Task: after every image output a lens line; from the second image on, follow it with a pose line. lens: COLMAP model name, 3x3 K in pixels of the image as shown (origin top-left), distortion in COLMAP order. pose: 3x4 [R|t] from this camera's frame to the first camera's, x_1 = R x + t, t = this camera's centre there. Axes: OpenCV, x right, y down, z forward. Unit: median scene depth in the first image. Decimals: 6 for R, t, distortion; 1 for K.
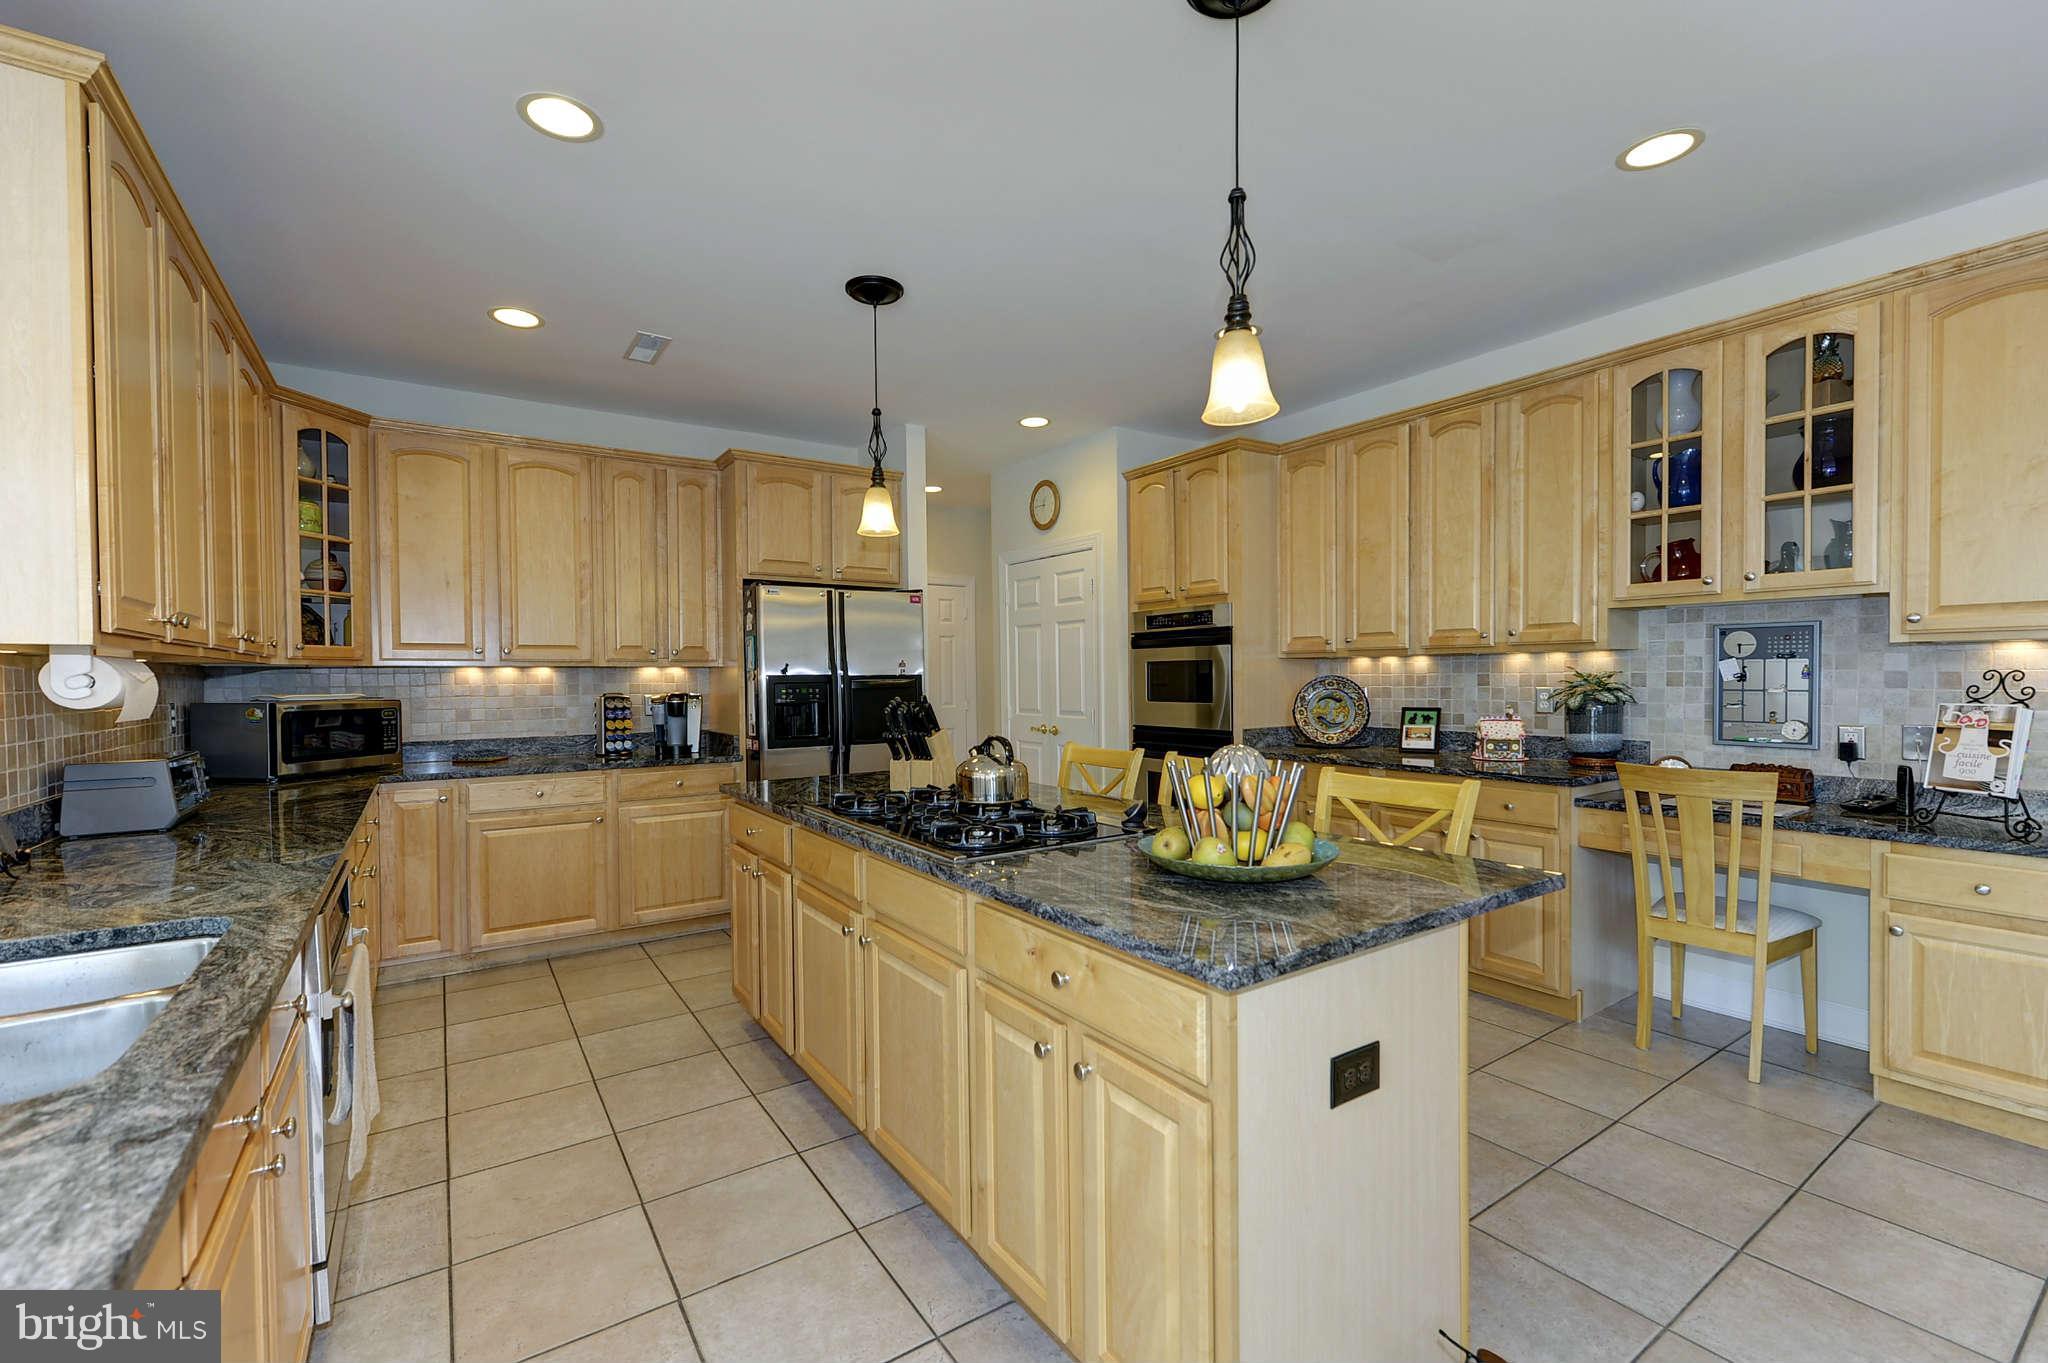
lens RADIAL K [[876.7, 0, 1021.7], [0, 876.7, 682.5], [0, 0, 1]] dist [0.000183, 0.000048]
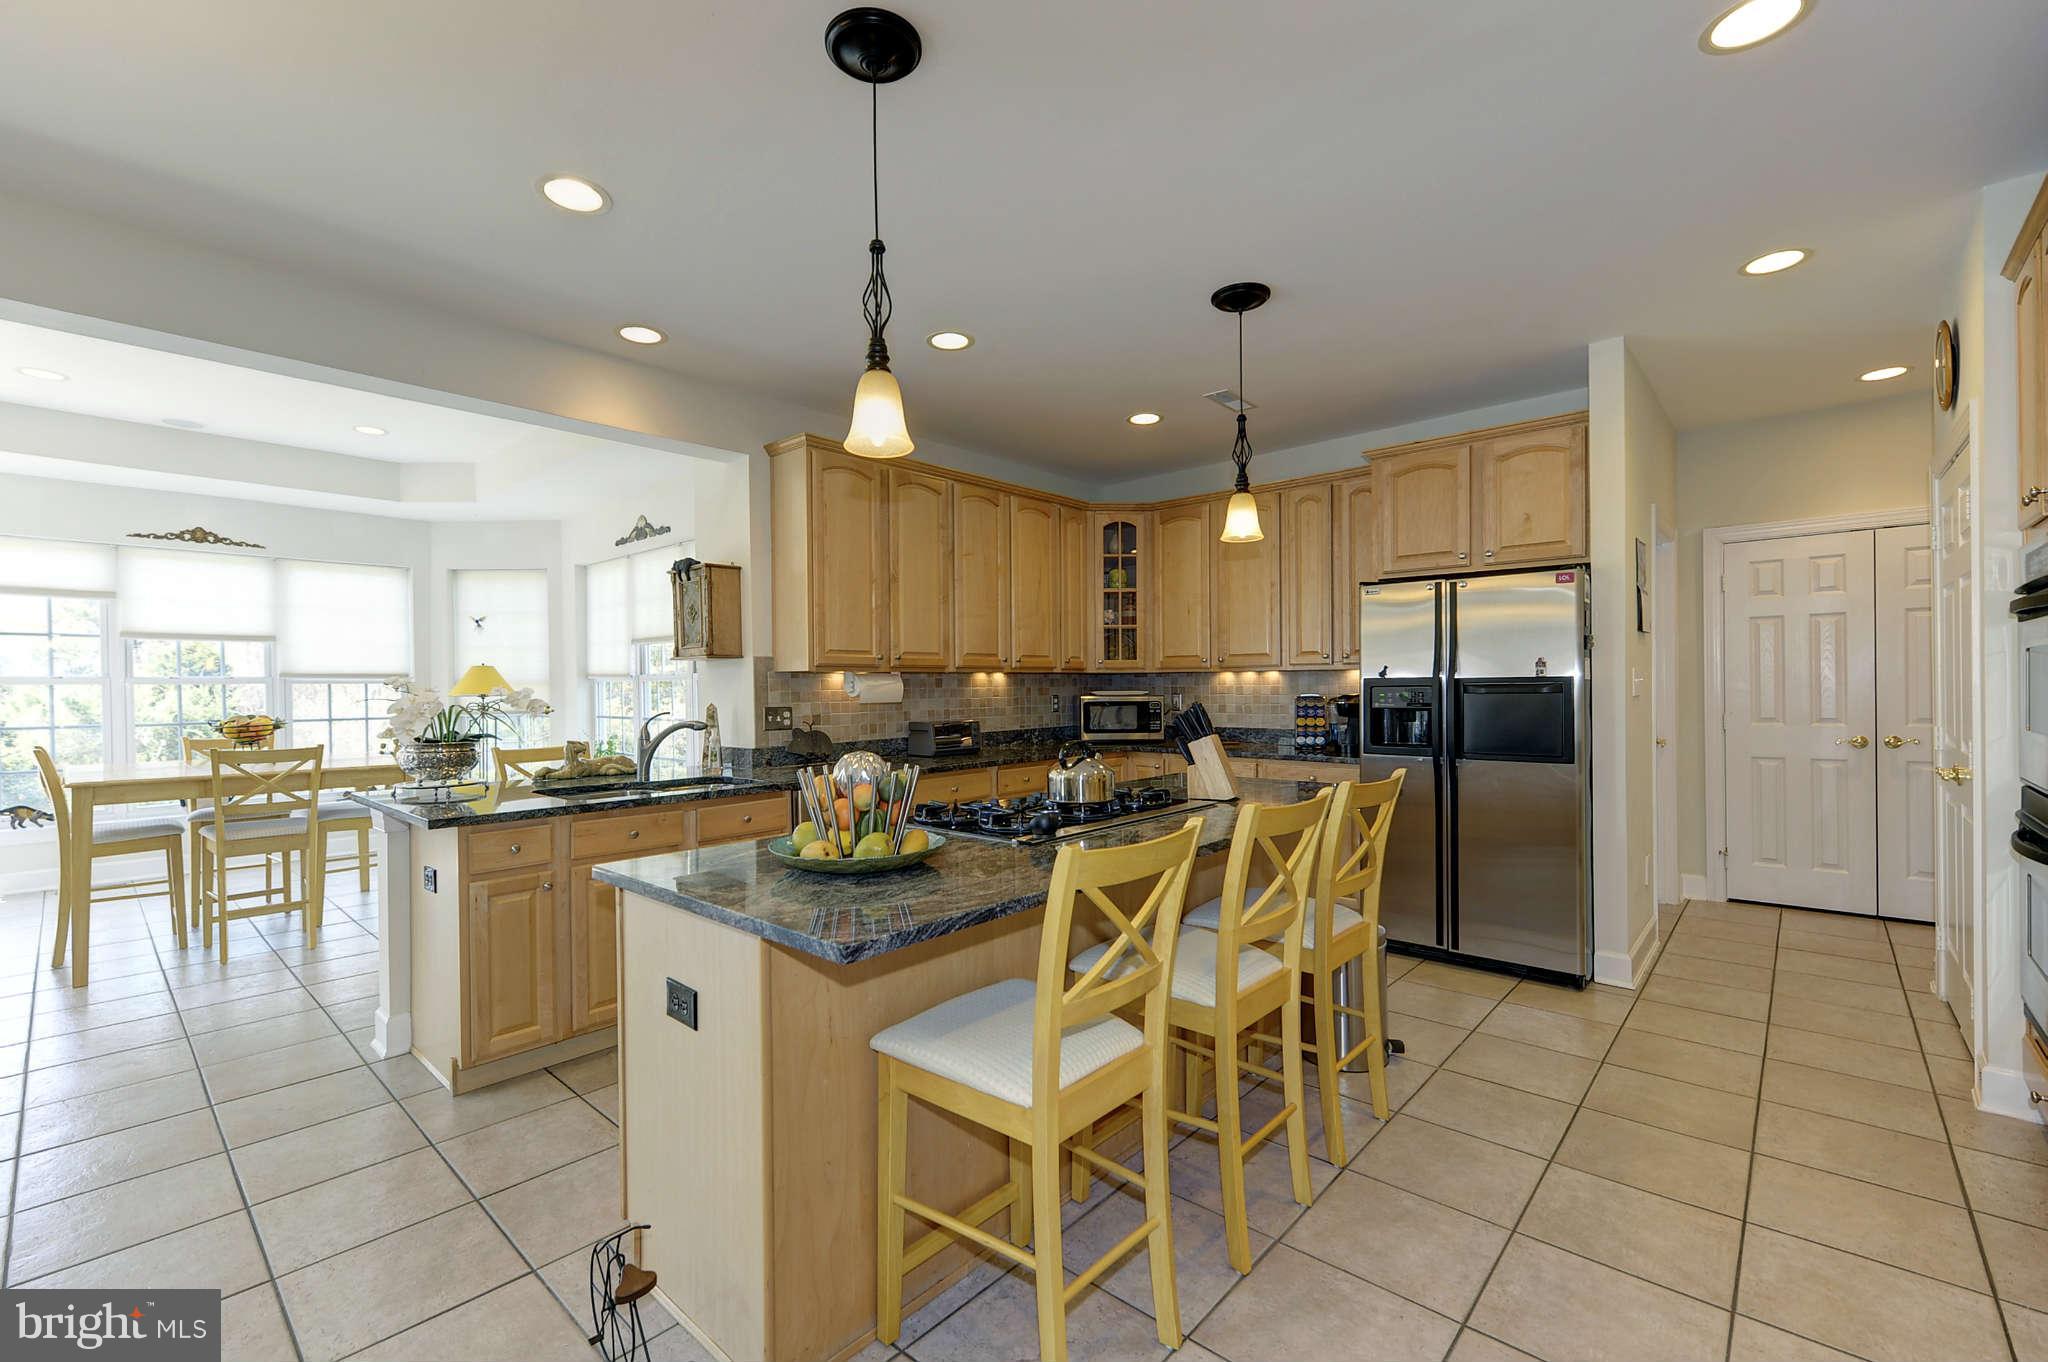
lens RADIAL K [[876.7, 0, 1017.5], [0, 876.7, 684.2], [0, 0, 1]] dist [0.000183, 0.000048]
pose [[0.232545, 0.006125, -0.972566, 0.553576], [-0.001651, 0.999981, 0.005903, -0.006138], [0.972584, 0.000233, 0.232550, 0.376070]]
